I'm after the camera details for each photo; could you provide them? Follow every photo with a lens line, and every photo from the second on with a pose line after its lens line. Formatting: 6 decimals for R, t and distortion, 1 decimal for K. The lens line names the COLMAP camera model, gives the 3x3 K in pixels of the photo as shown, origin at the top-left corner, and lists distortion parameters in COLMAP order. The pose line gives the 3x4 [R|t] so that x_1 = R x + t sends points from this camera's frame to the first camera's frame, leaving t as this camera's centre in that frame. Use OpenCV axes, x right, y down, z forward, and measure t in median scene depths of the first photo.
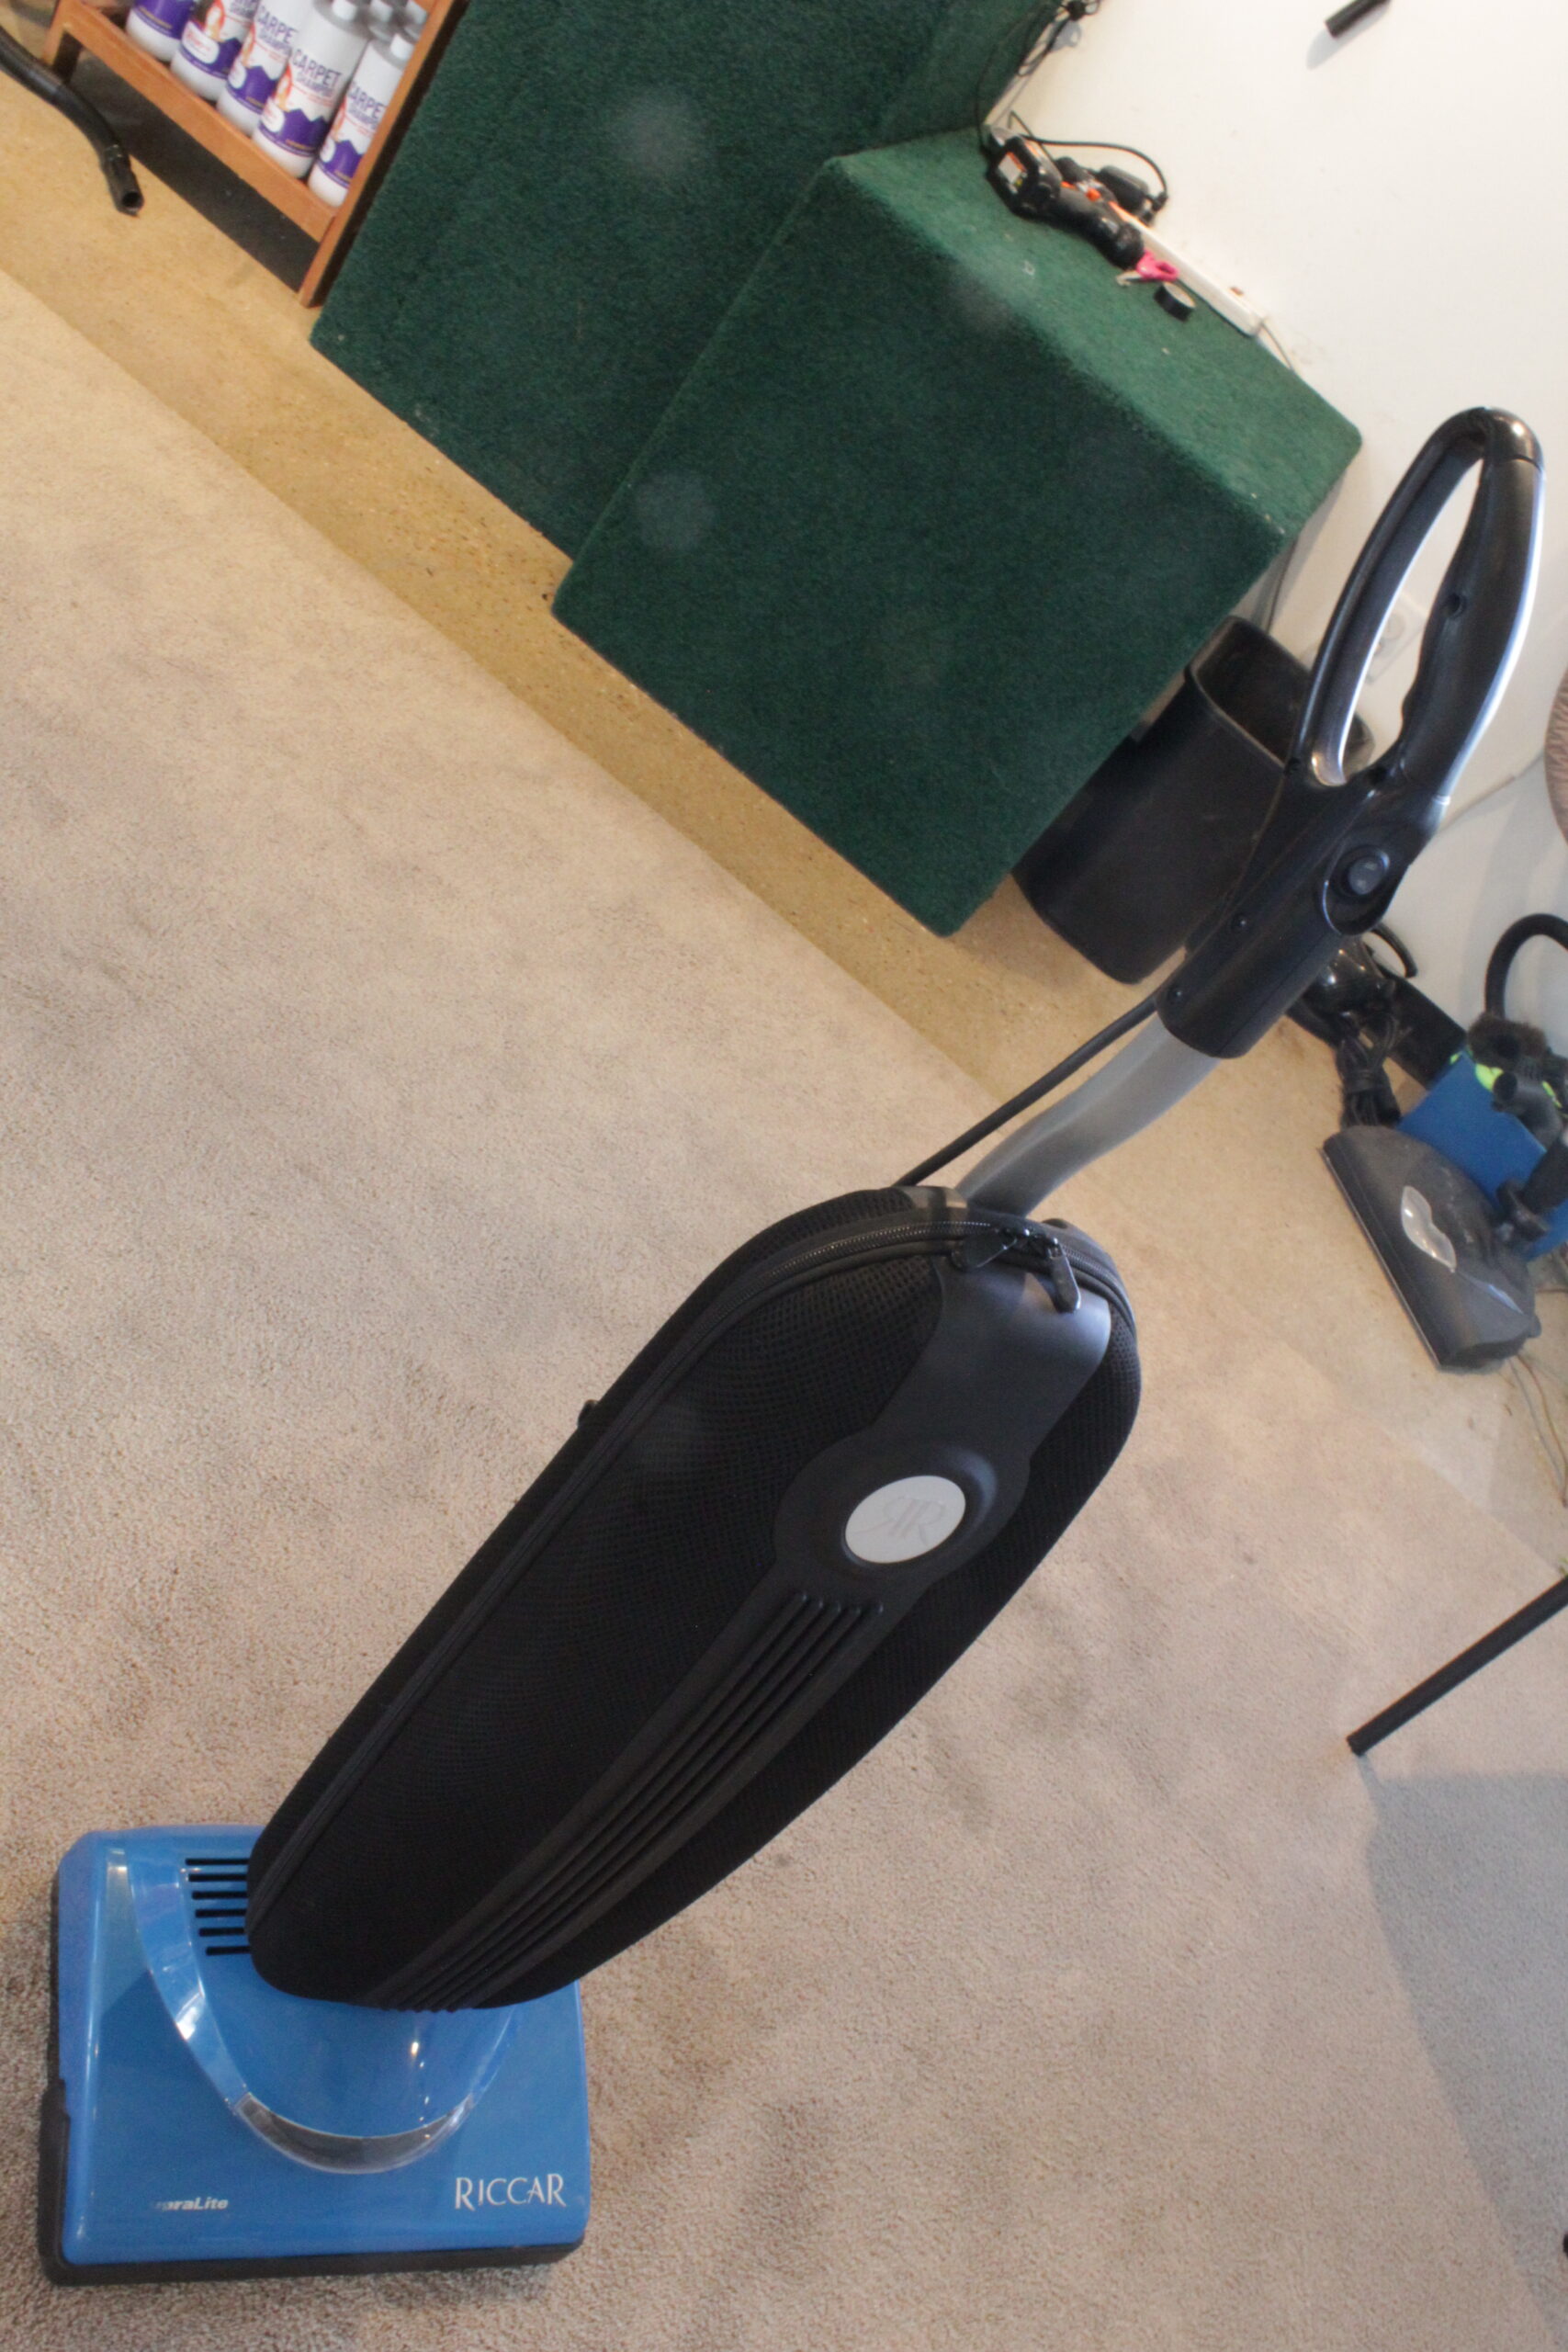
lens RADIAL K [[2137.2, 0, 768.2], [0, 2137.2, 1170.7], [0, 0, 1]] dist [-0.169132, 0.125345]
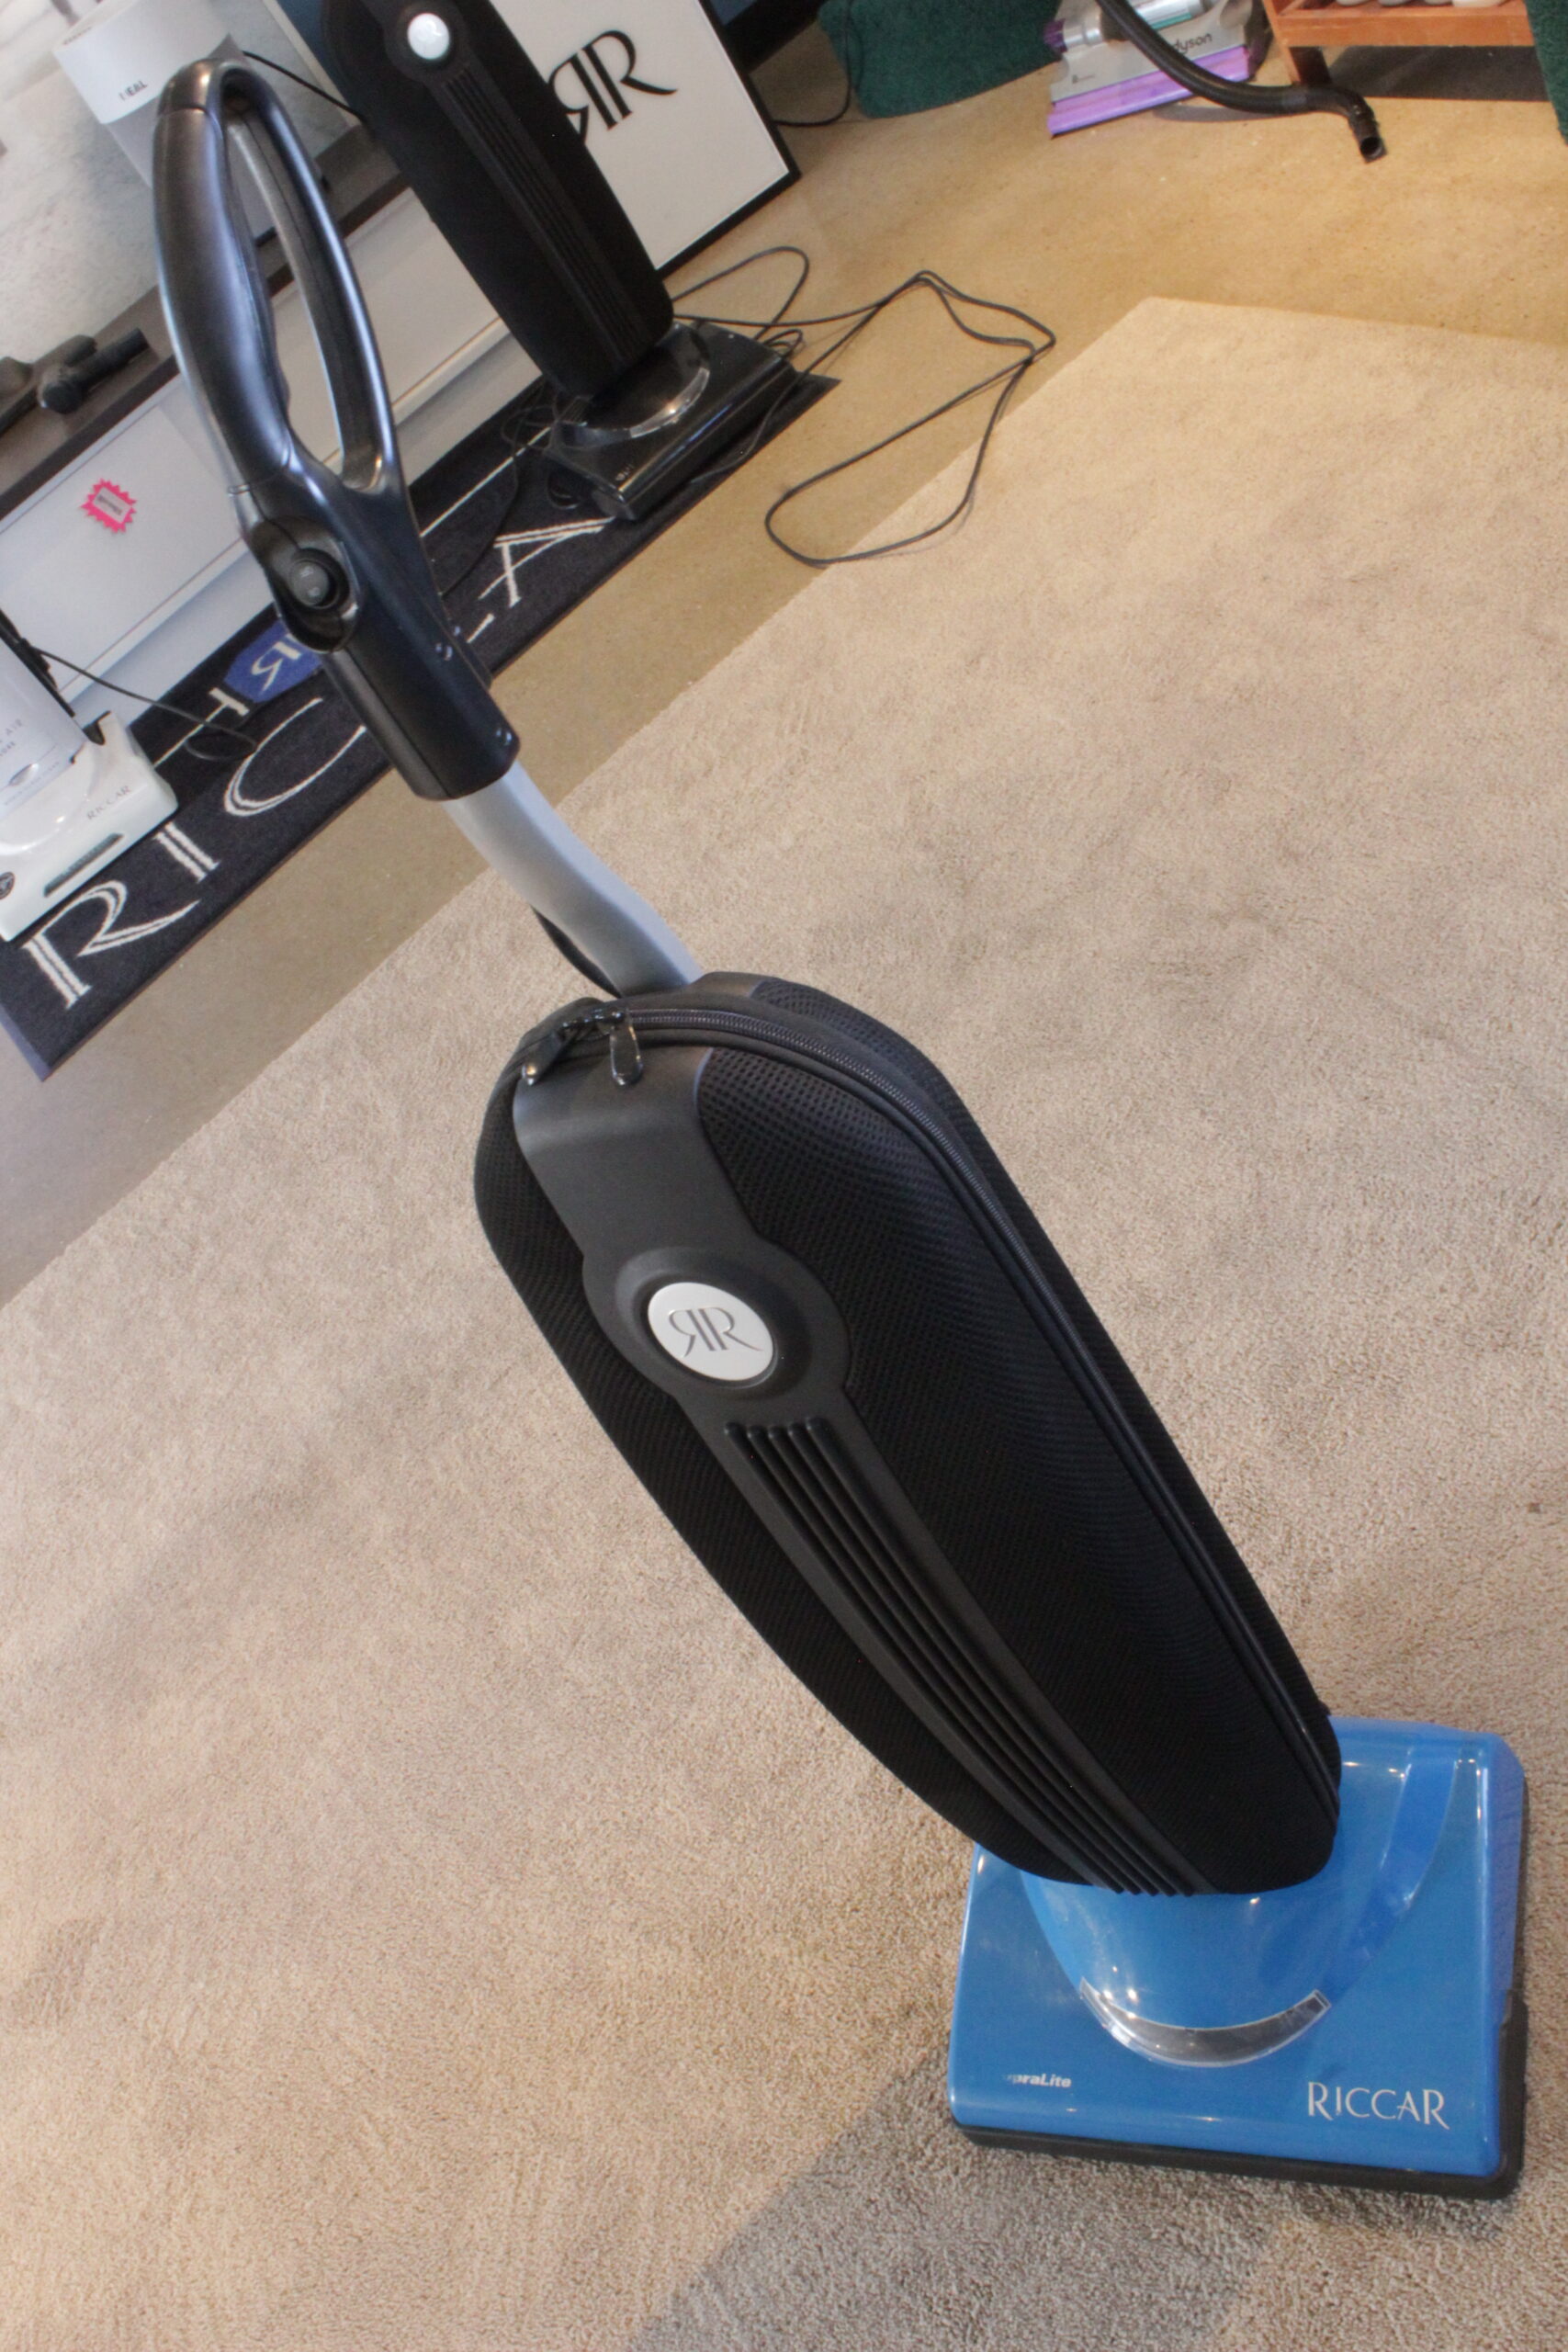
lens RADIAL K [[2137.2, 0, 768.2], [0, 2137.2, 1170.7], [0, 0, 1]] dist [-0.169132, 0.125345]
pose [[0.403365, -0.284832, -0.869579, 0.643019], [0.284005, 0.942357, -0.176932, 0.196278], [0.869849, -0.175597, 0.461007, 0.429914]]
